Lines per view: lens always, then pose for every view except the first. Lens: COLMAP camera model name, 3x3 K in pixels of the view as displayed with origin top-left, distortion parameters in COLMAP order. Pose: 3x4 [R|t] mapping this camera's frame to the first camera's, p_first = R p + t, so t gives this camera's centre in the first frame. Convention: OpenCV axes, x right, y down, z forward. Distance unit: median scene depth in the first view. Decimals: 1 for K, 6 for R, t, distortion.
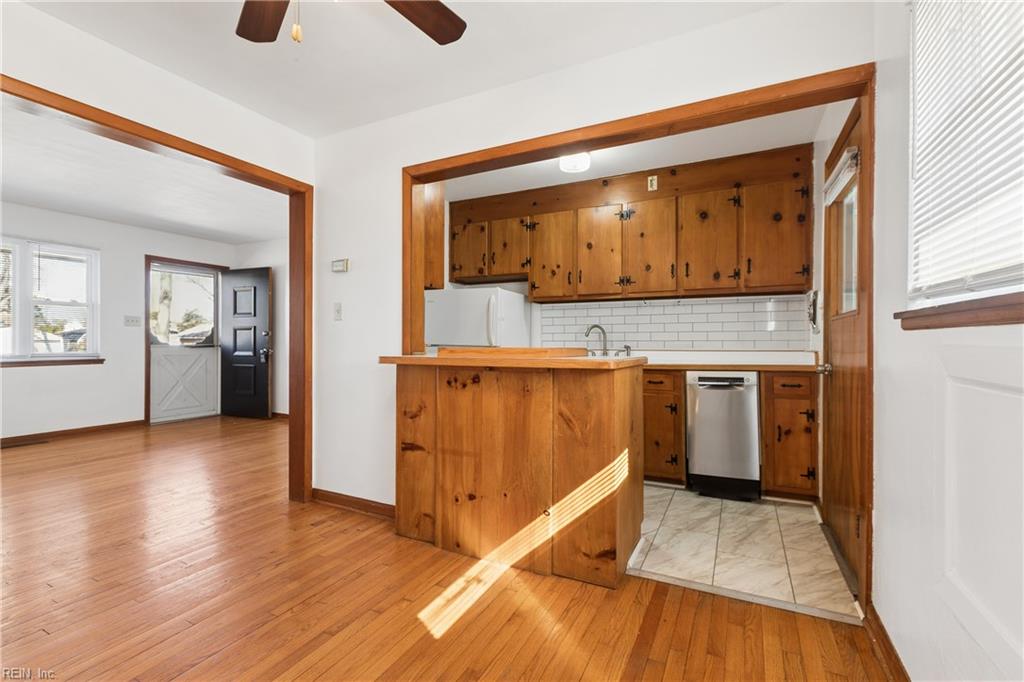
lens RADIAL K [[461.0, 0, 509.2], [0, 461.0, 338.7], [0, 0, 1]] dist [-0.004244, -0.002052]
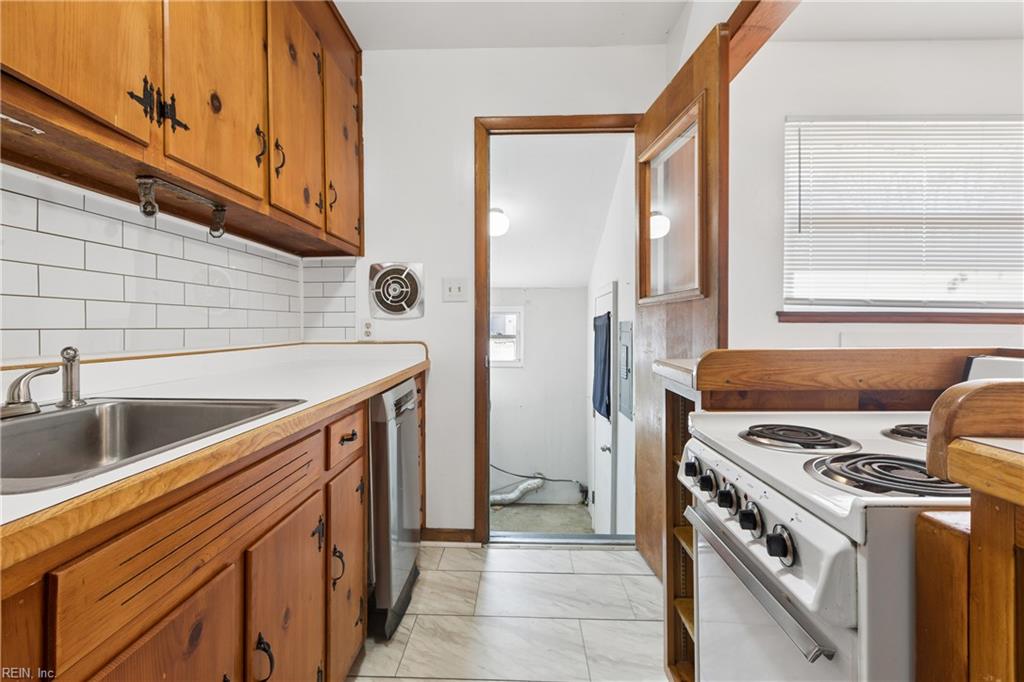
lens RADIAL K [[461.0, 0, 496.9], [0, 461.0, 324.6], [0, 0, 1]] dist [-0.004244, -0.002052]
pose [[-0.407035, 0.001621, 0.913411, -0.076240], [-0.011417, 0.999911, -0.006862, 0.001777], [-0.913341, -0.013221, -0.406981, 0.974554]]
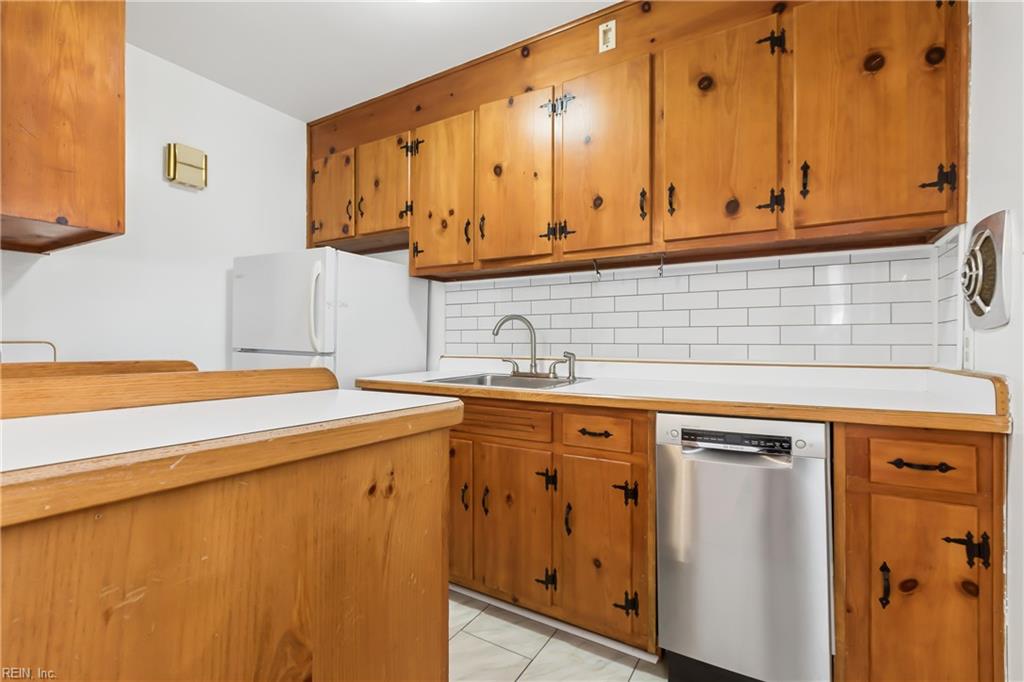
lens RADIAL K [[461.0, 0, 506.9], [0, 461.0, 341.7], [0, 0, 1]] dist [-0.004244, -0.002052]
pose [[0.996646, 0.002459, -0.081794, 0.249070], [-0.001718, 0.999957, 0.009127, -0.002941], [0.081813, -0.008956, 0.996607, 0.490407]]
